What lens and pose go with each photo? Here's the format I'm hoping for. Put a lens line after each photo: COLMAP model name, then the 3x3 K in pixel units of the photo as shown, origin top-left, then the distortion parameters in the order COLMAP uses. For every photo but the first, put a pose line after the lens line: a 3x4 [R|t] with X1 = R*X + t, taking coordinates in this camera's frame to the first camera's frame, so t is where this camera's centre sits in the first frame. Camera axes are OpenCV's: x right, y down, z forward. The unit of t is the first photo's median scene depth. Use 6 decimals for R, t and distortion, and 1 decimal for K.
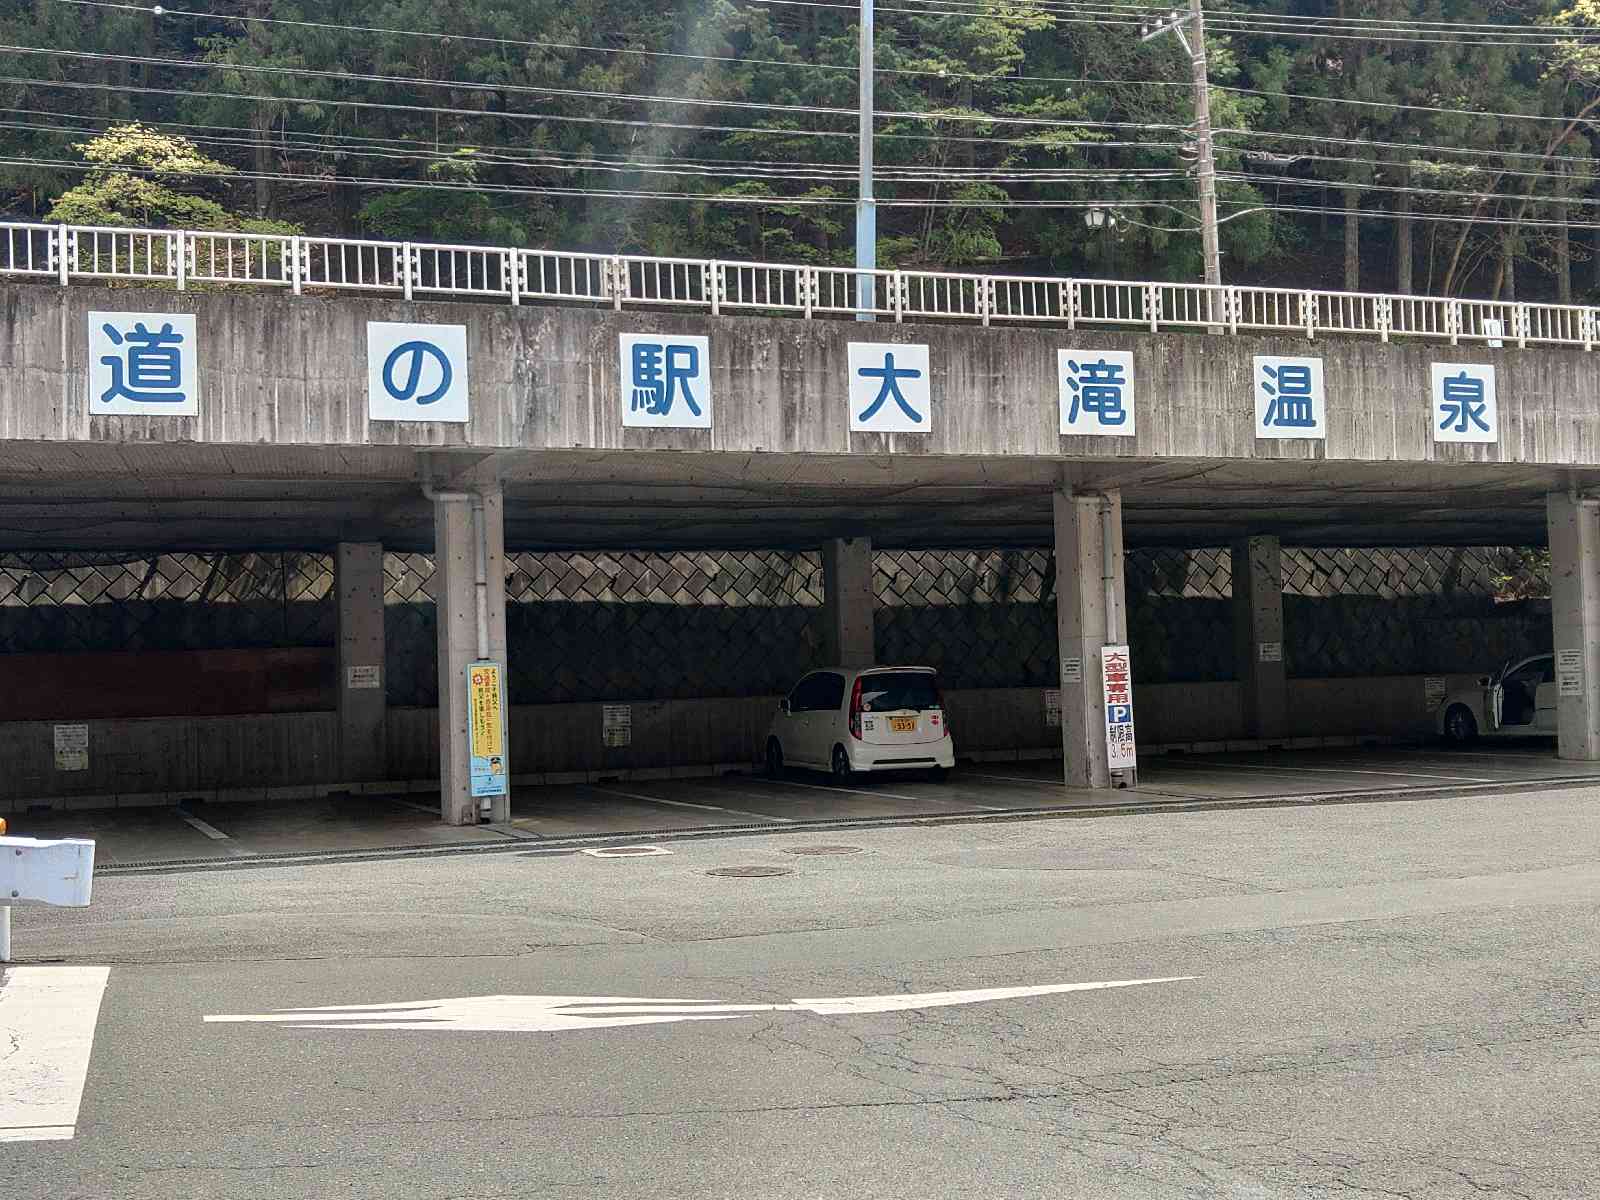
lens RADIAL K [[1990.5, 0, 800.0], [0, 1990.5, 600.0], [0, 0, 1]] dist [0.210685, -1.006974]
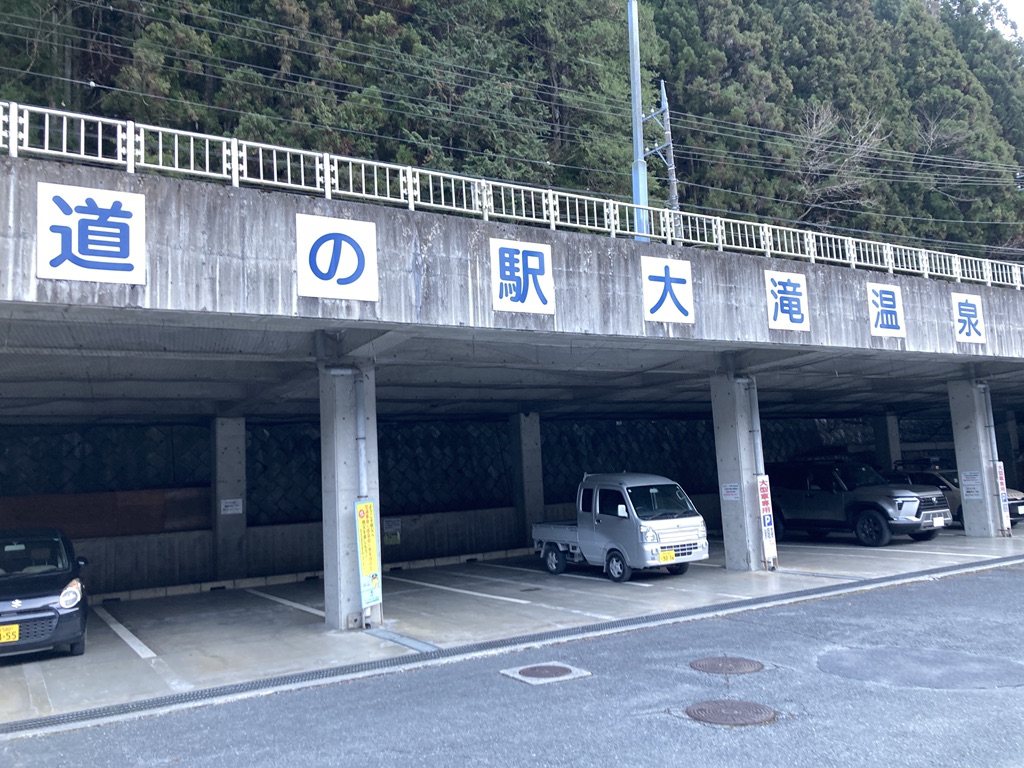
lens RADIAL K [[839.0, 0, 512.0], [0, 839.0, 384.0], [0, 0, 1]] dist [0.054163, -0.071365]
pose [[0.986185, -0.003539, 0.165610, -0.157786], [0.017346, 0.996481, -0.082003, 0.003214], [-0.164737, 0.083742, 0.982776, 0.457890]]
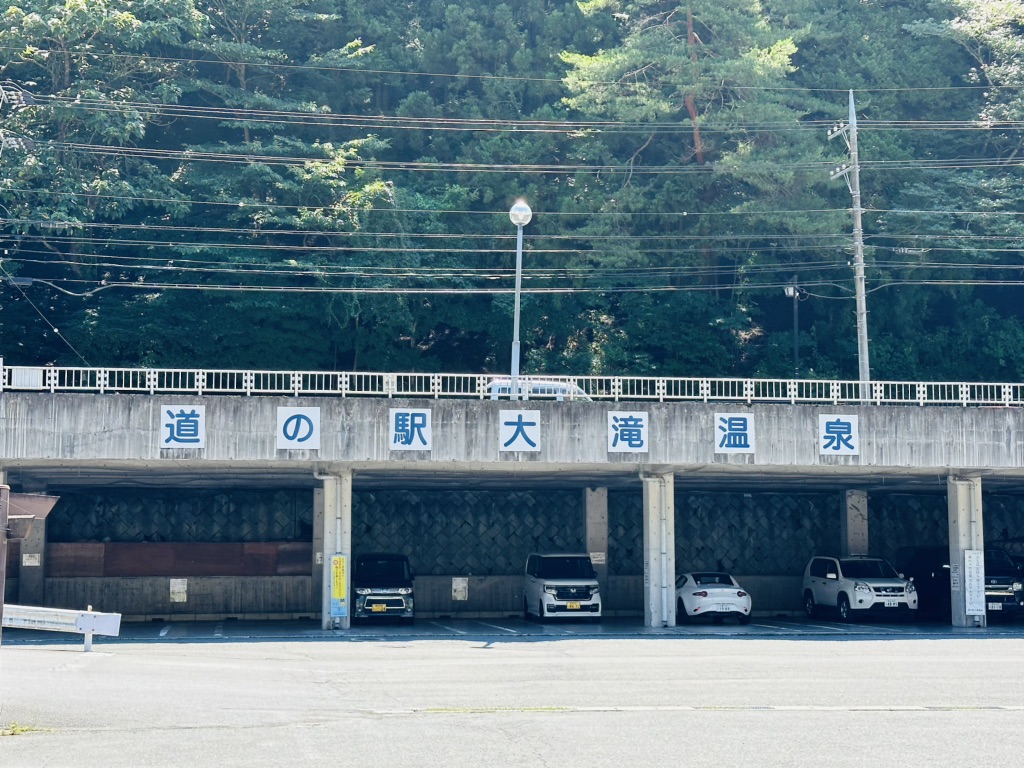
lens RADIAL K [[1737.7, 0, 499.5], [0, 1737.7, 384.2], [0, 0, 1]] dist [0.127474, 0.023837]
pose [[0.972781, 0.005885, -0.231650, 0.456760], [-0.019734, 0.998150, -0.057510, -0.049004], [0.230883, 0.060516, 0.971098, -0.818174]]
